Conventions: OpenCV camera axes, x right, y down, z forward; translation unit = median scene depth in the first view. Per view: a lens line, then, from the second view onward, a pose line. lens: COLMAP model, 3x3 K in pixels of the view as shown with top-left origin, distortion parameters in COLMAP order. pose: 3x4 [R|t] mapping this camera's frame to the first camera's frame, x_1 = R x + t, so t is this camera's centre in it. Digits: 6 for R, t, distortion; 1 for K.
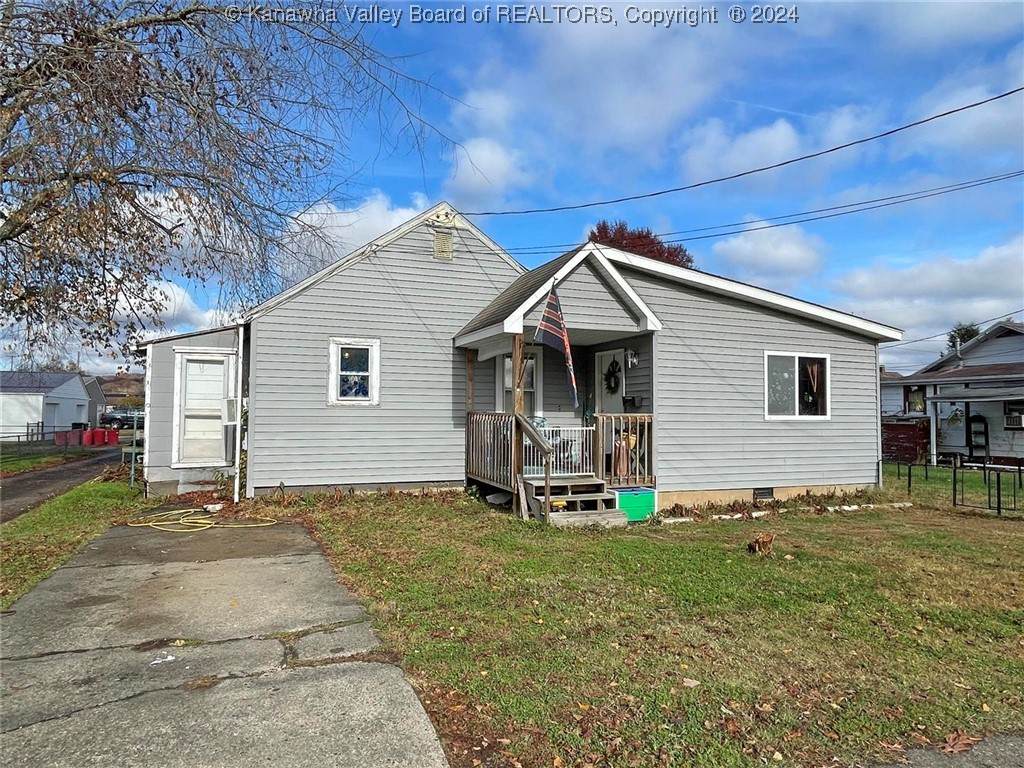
lens RADIAL K [[661.8, 0, 516.8], [0, 661.8, 383.2], [0, 0, 1]] dist [-0.006895, -0.003303]
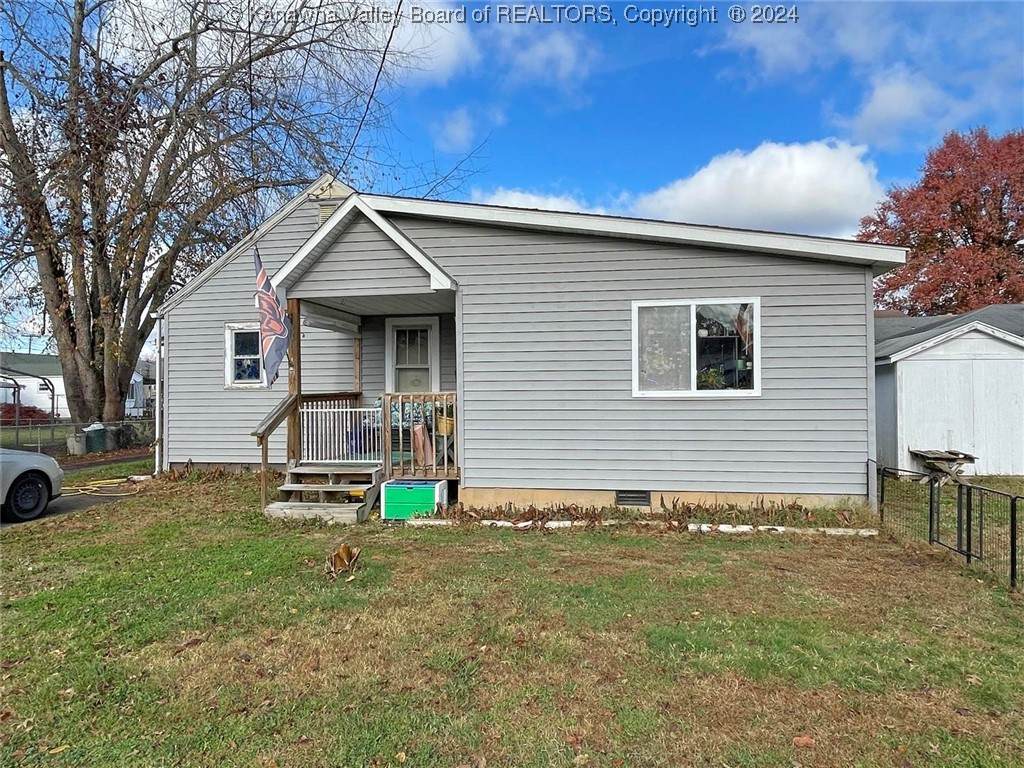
lens RADIAL K [[681.2, 0, 515.1], [0, 681.2, 392.5], [0, 0, 1]] dist [0.000427, -0.002538]
pose [[0.852907, -0.014910, -0.521850, 0.661787], [0.038486, 0.998668, 0.034367, 0.020253], [0.520643, -0.049395, 0.852344, 0.302447]]
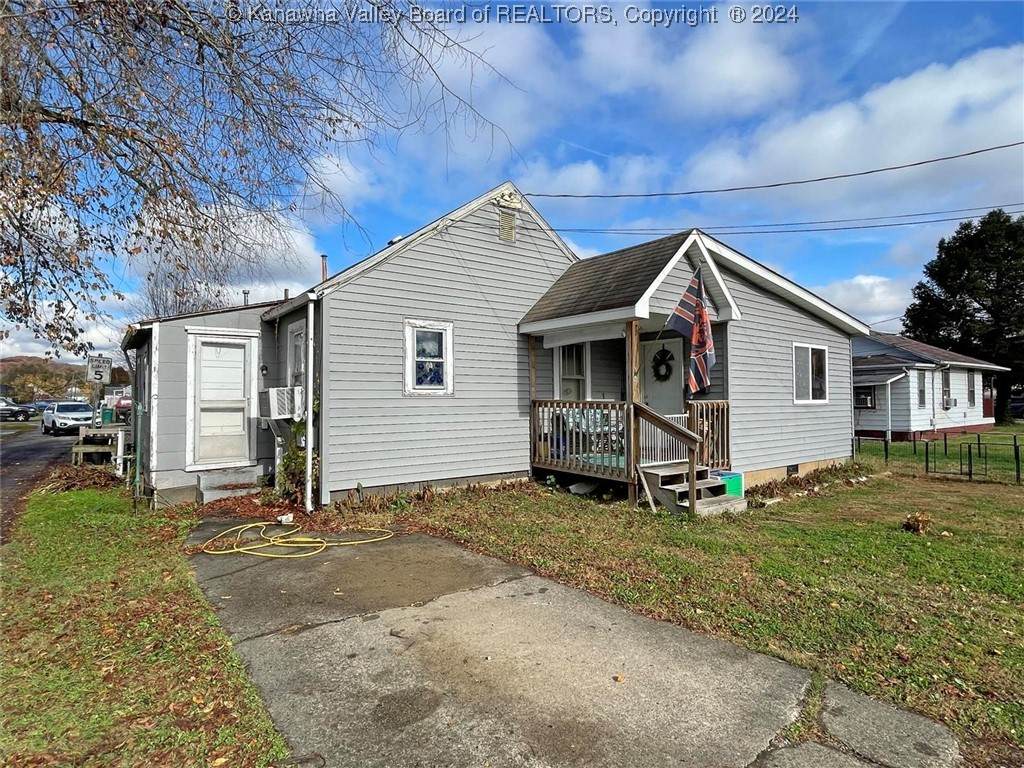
lens RADIAL K [[559.2, 0, 512.0], [0, 559.2, 384.0], [0, 0, 1]] dist [-0.006766, -0.000918]
pose [[0.962980, -0.004379, 0.269537, -0.339856], [-0.000966, 0.999806, 0.019694, 0.003627], [-0.269571, -0.019225, 0.962789, 0.225108]]
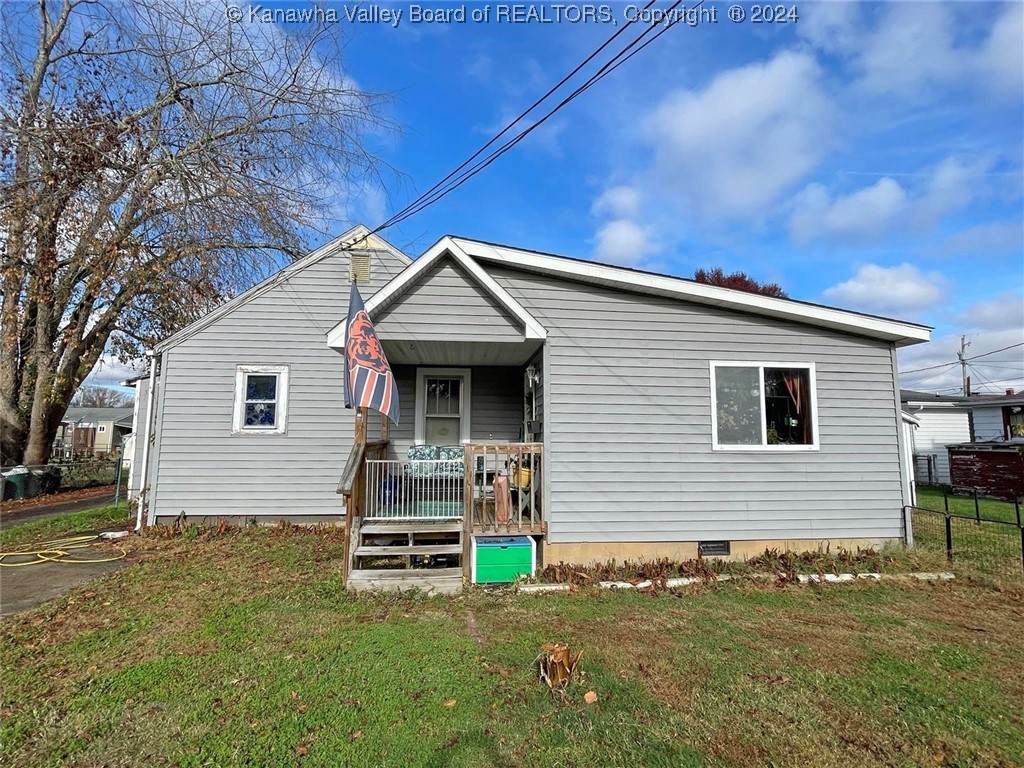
lens RADIAL K [[509.7, 0, 512.0], [0, 509.7, 384.0], [0, 0, 1]] dist [-0.010900, 0.001245]
pose [[0.961461, -0.031587, -0.273121, 0.318535], [0.014461, 0.997813, -0.064492, 0.013536], [0.274561, 0.058057, 0.959815, 0.369954]]
